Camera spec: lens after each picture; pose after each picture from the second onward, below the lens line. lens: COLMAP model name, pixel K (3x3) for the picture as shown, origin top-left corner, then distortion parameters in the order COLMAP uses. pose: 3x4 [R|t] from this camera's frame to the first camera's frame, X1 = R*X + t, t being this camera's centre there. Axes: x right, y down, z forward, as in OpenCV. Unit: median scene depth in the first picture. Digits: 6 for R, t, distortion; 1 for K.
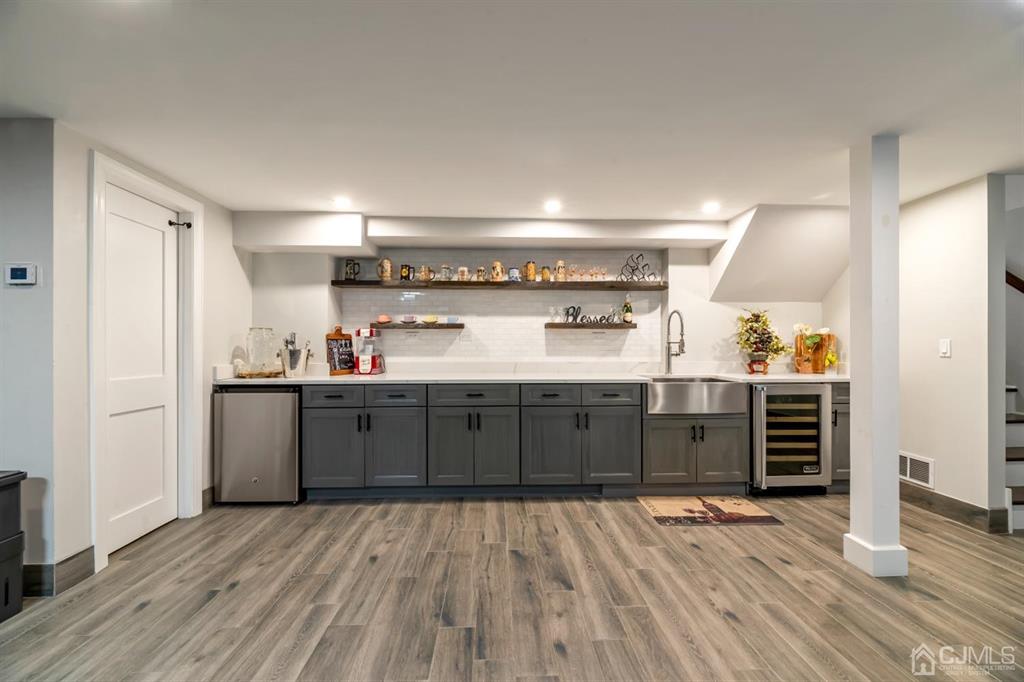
lens RADIAL K [[419.0, 0, 513.5], [0, 419.0, 347.3], [0, 0, 1]] dist [0.000706, 0.000538]
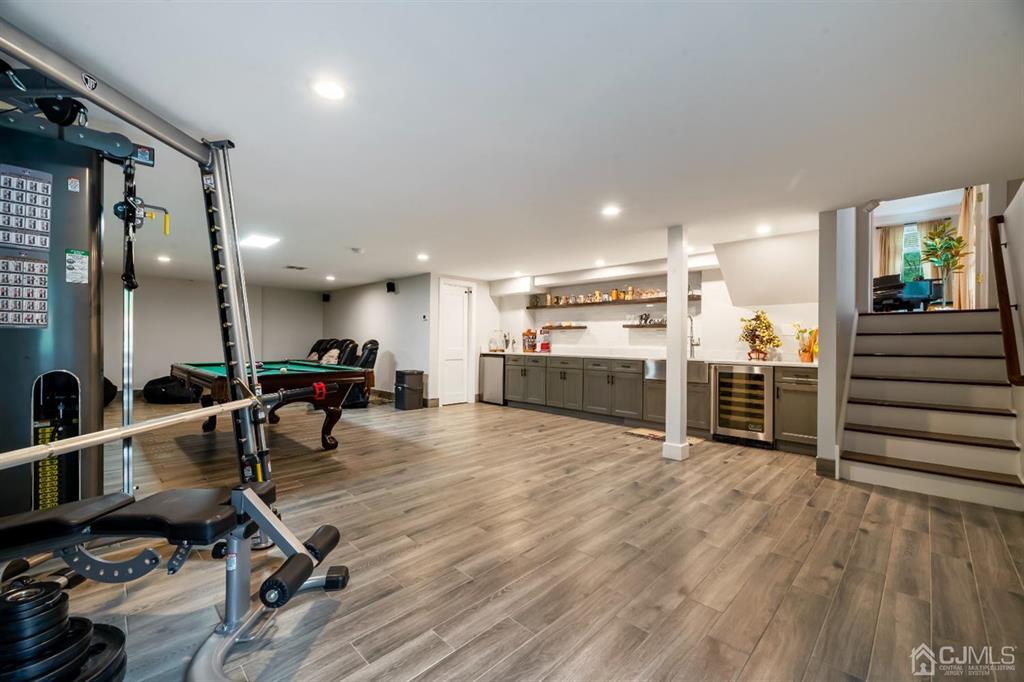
lens RADIAL K [[419.0, 0, 505.9], [0, 419.0, 341.0], [0, 0, 1]] dist [0.000706, 0.000538]
pose [[0.680600, 0.008674, -0.732603, 1.128828], [-0.010322, 0.999944, 0.002249, 0.007611], [0.732582, 0.006031, 0.680652, -0.543883]]
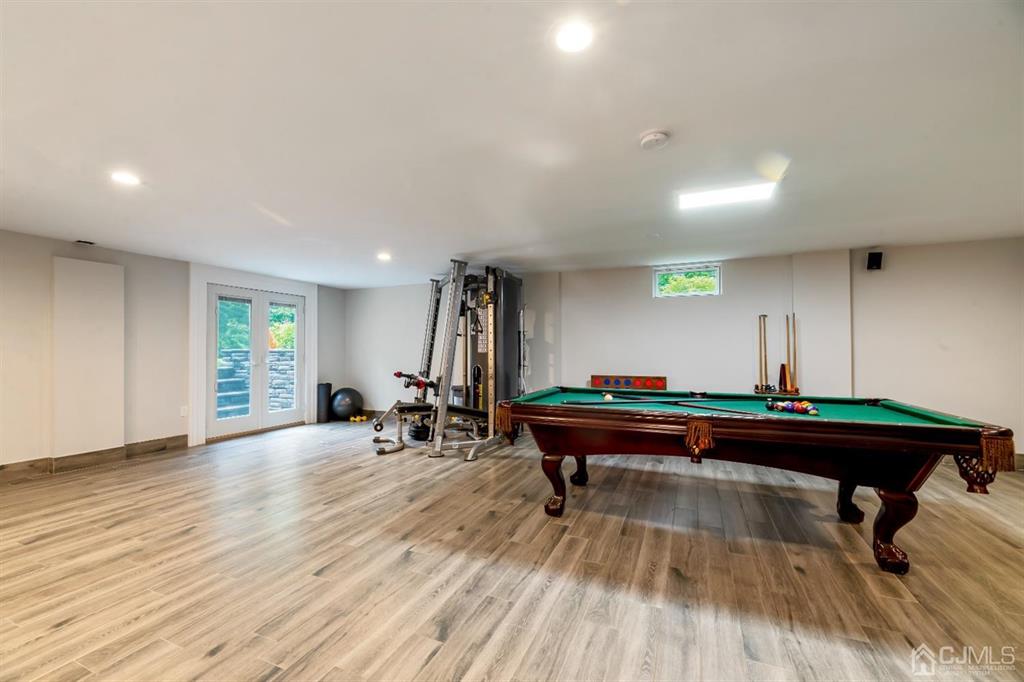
lens RADIAL K [[419.0, 0, 511.2], [0, 419.0, 344.4], [0, 0, 1]] dist [0.000706, 0.000538]
pose [[-0.900761, 0.008536, 0.434231, -0.469880], [-0.000962, 0.999765, -0.021649, 0.001581], [-0.434314, -0.019919, -0.900541, 0.779489]]
